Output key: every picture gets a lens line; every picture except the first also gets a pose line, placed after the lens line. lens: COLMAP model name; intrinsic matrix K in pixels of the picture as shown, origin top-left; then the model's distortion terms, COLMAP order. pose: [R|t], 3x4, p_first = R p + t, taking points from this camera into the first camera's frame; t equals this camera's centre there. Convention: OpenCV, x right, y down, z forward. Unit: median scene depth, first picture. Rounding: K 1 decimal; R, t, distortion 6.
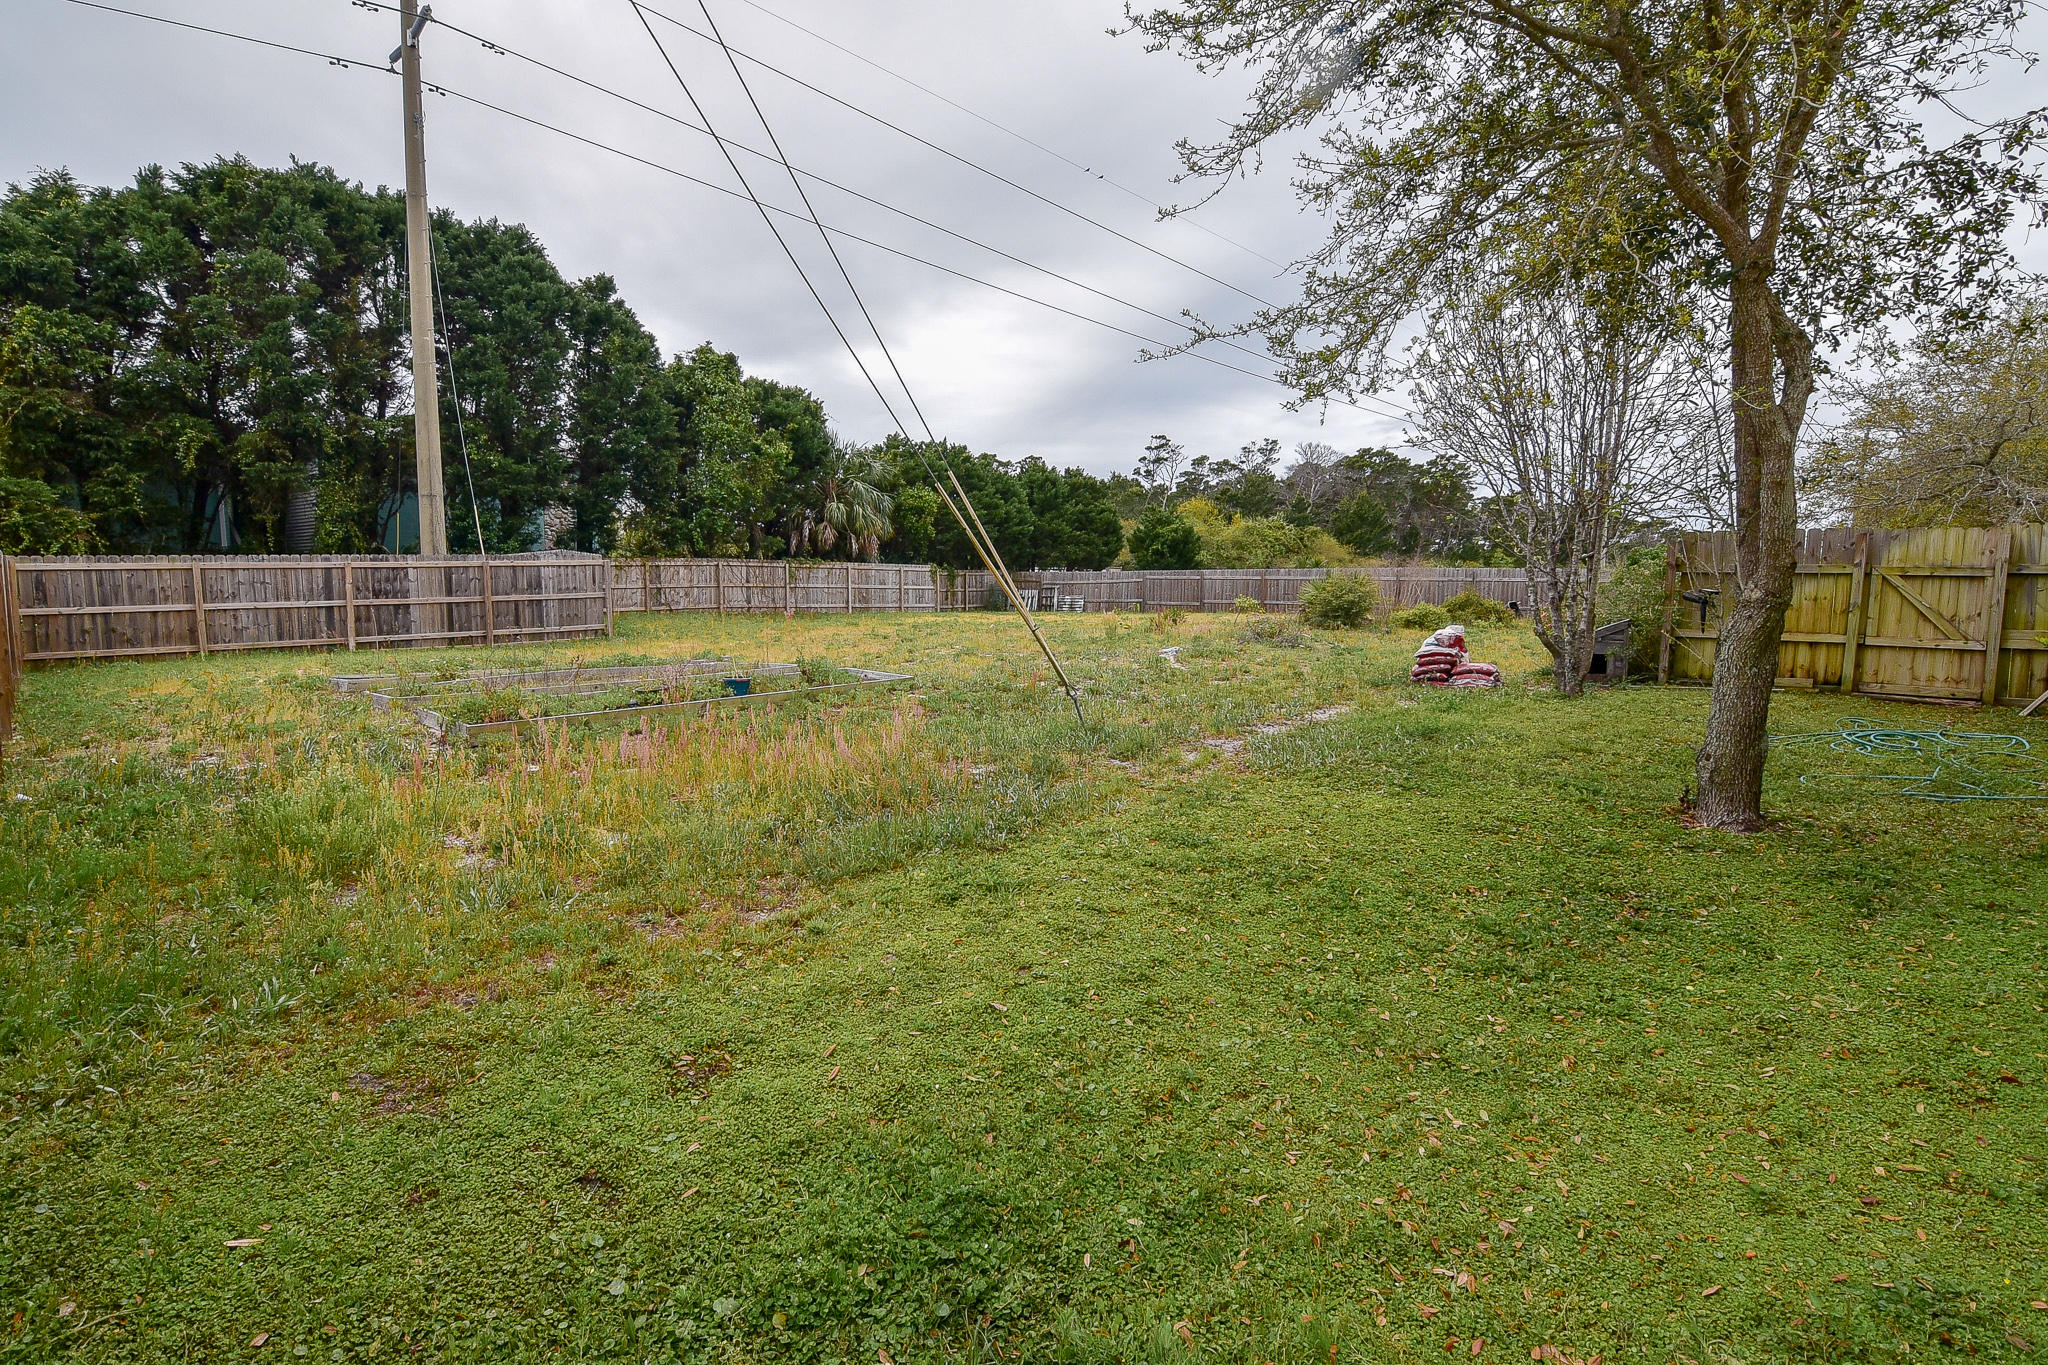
lens RADIAL K [[990.4, 0, 1018.9], [0, 990.4, 683.5], [0, 0, 1]] dist [-0.012701, -0.007146]
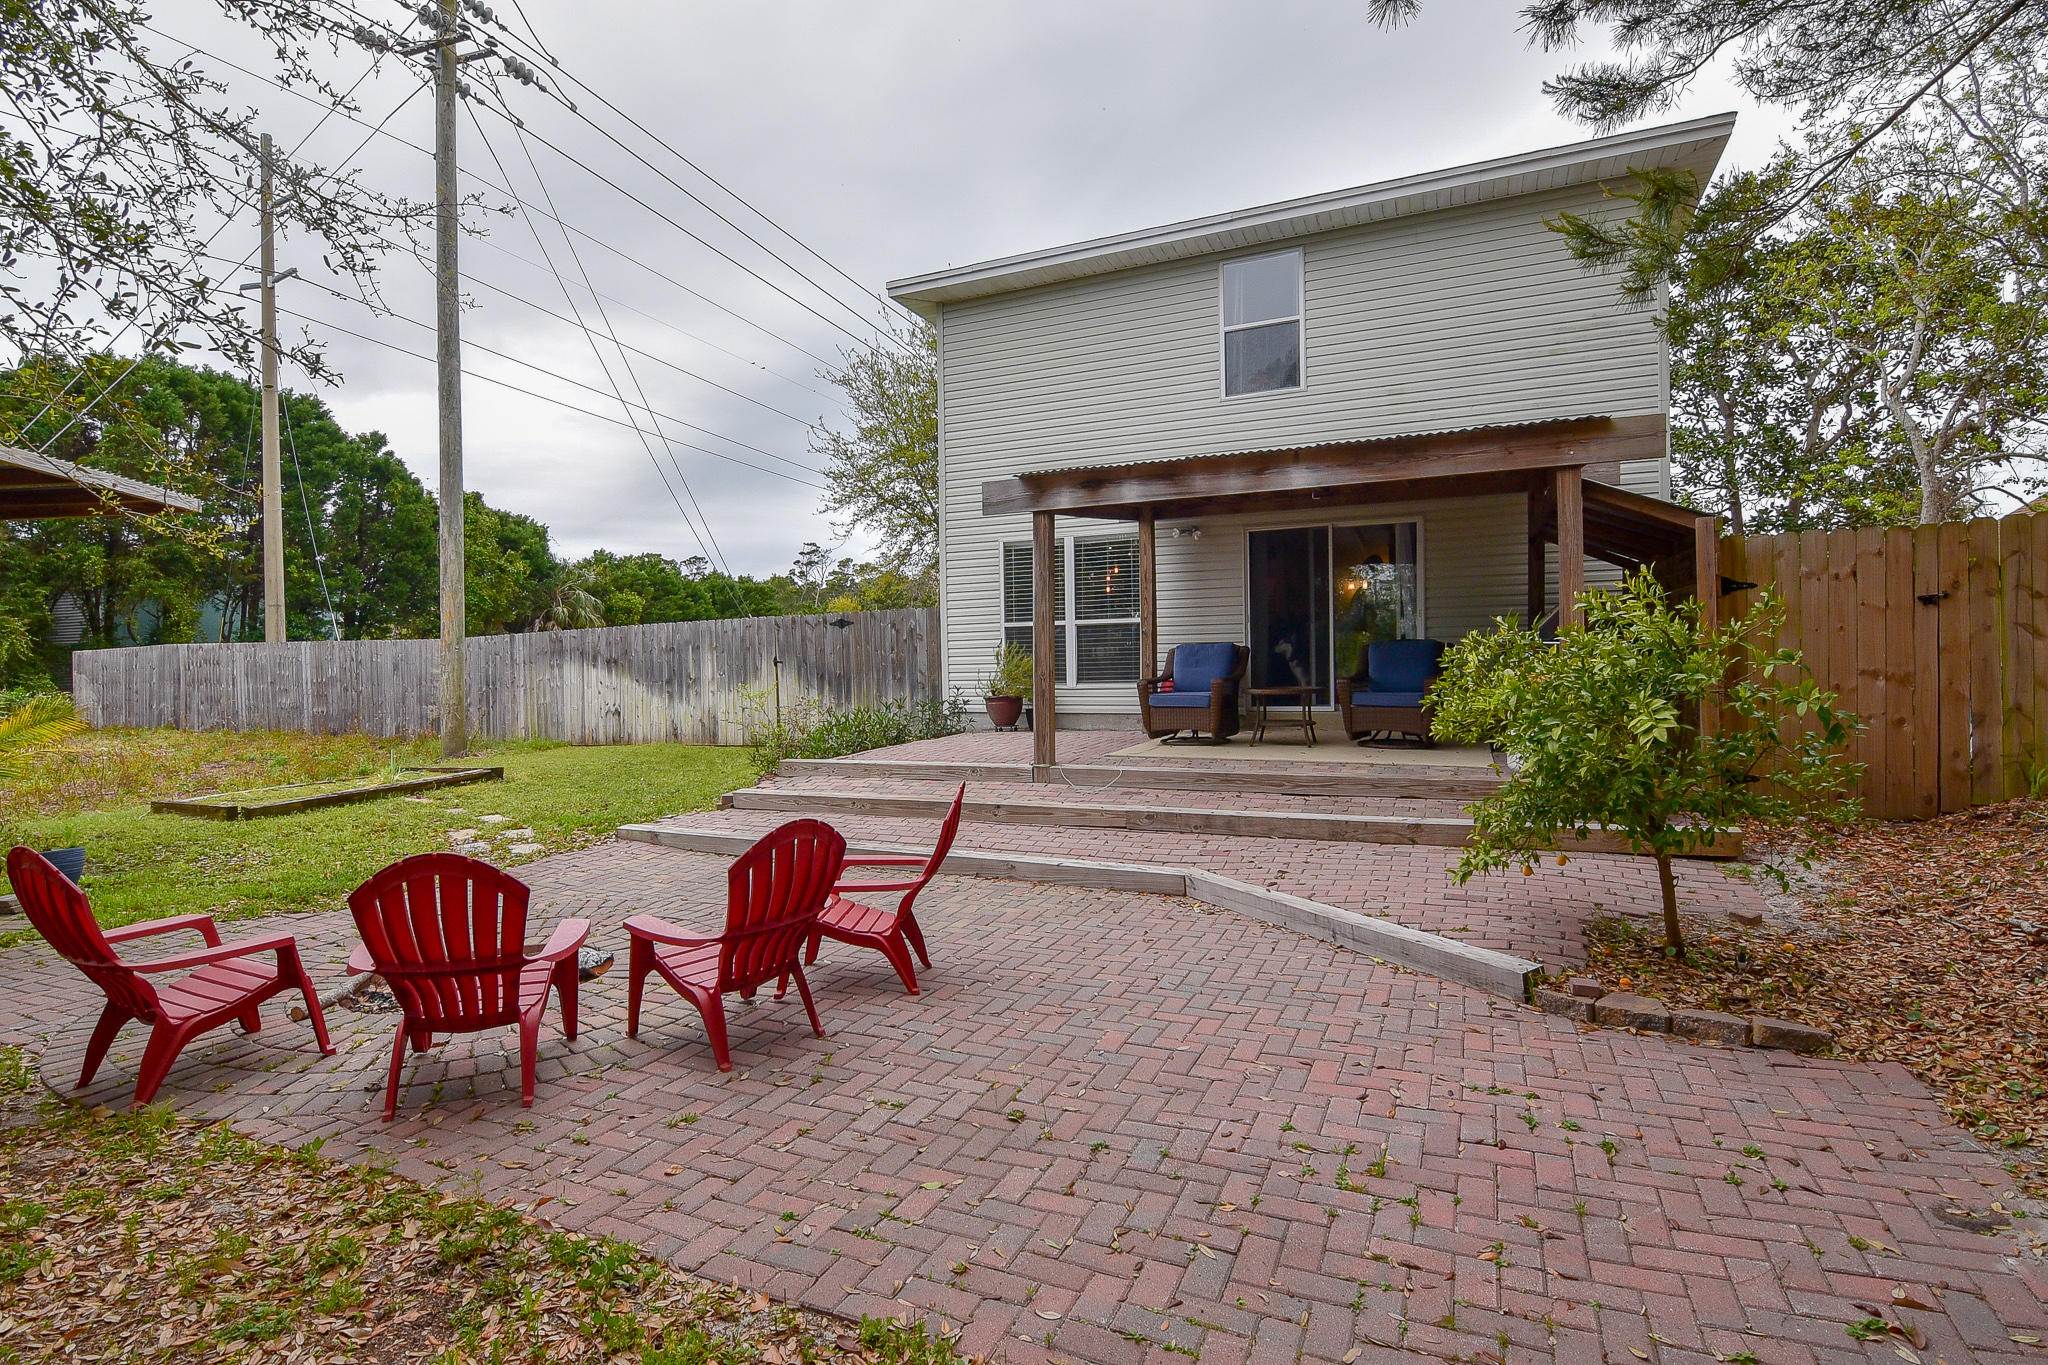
lens RADIAL K [[990.4, 0, 1017.8], [0, 990.4, 682.5], [0, 0, 1]] dist [-0.012701, -0.007146]
pose [[0.940224, -0.024539, 0.339672, -0.049461], [0.054147, 0.995485, -0.077964, 0.034531], [-0.336225, 0.091696, 0.937307, -0.281691]]
